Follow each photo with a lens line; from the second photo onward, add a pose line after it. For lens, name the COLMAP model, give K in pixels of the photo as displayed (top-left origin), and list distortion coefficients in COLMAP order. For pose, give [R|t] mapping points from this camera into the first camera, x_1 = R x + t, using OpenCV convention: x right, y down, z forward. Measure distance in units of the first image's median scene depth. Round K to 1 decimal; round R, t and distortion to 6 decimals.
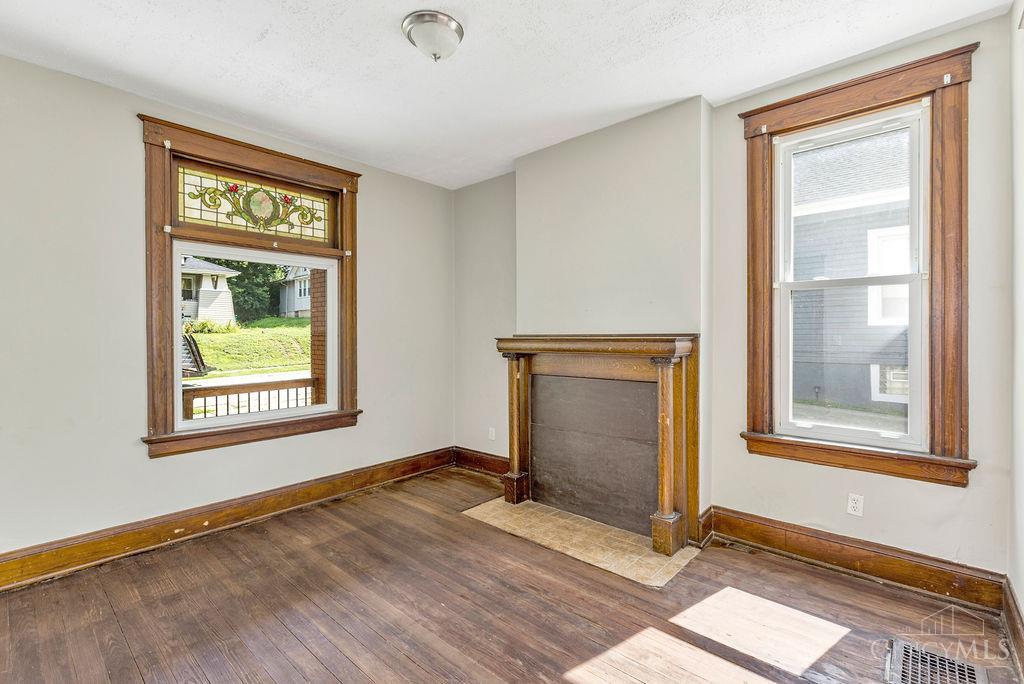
lens RADIAL K [[459.3, 0, 510.2], [0, 459.3, 335.6], [0, 0, 1]] dist [-0.000680, 0.001975]
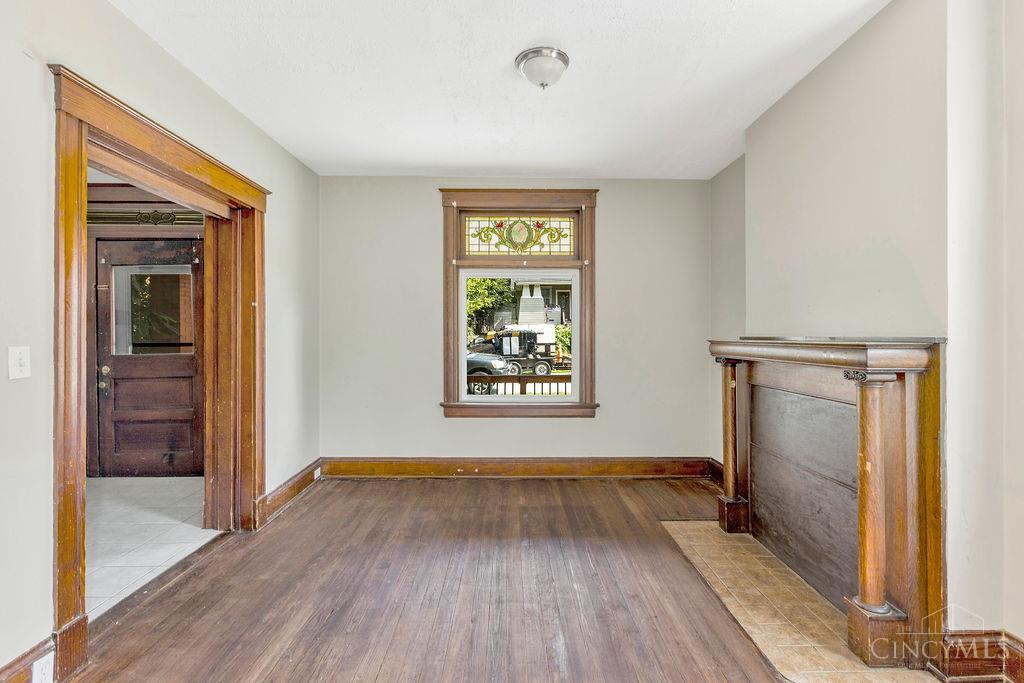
lens RADIAL K [[459.3, 0, 518.9], [0, 459.3, 332.3], [0, 0, 1]] dist [-0.000680, 0.001975]
pose [[0.686694, 0.004316, -0.726933, 0.400194], [-0.009780, 0.999947, -0.003302, -0.004307], [0.726880, 0.009377, 0.686700, 0.126986]]
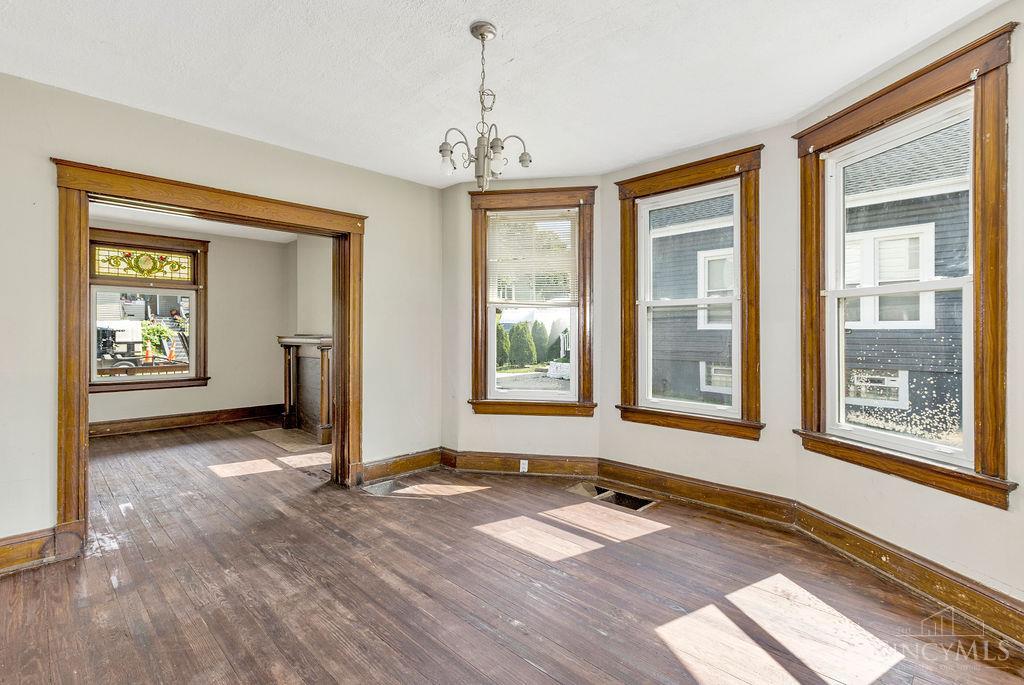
lens RADIAL K [[459.3, 0, 504.1], [0, 459.3, 336.1], [0, 0, 1]] dist [-0.000680, 0.001975]
pose [[0.998803, 0.010028, -0.047868, 1.018065], [-0.009919, 0.999948, 0.002517, -0.008640], [0.047890, -0.002040, 0.998851, -0.798678]]
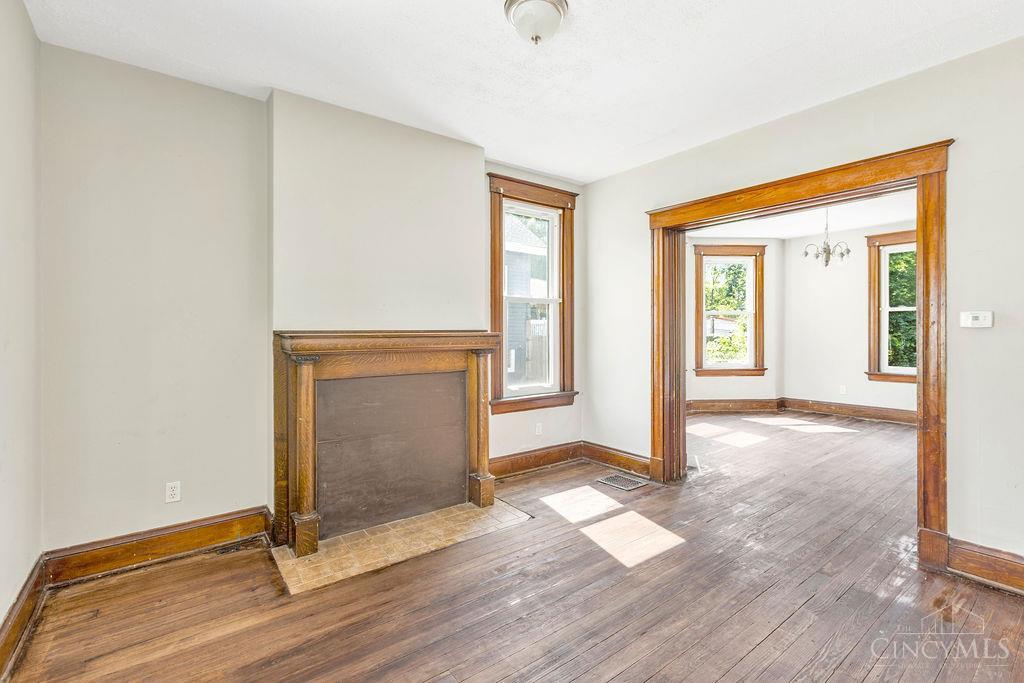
lens RADIAL K [[459.3, 0, 514.4], [0, 459.3, 329.3], [0, 0, 1]] dist [-0.000680, 0.001975]
pose [[0.189600, 0.008853, 0.981822, -0.734127], [0.003673, 0.999946, -0.009726, 0.007019], [-0.981855, 0.005450, 0.189557, 0.574968]]
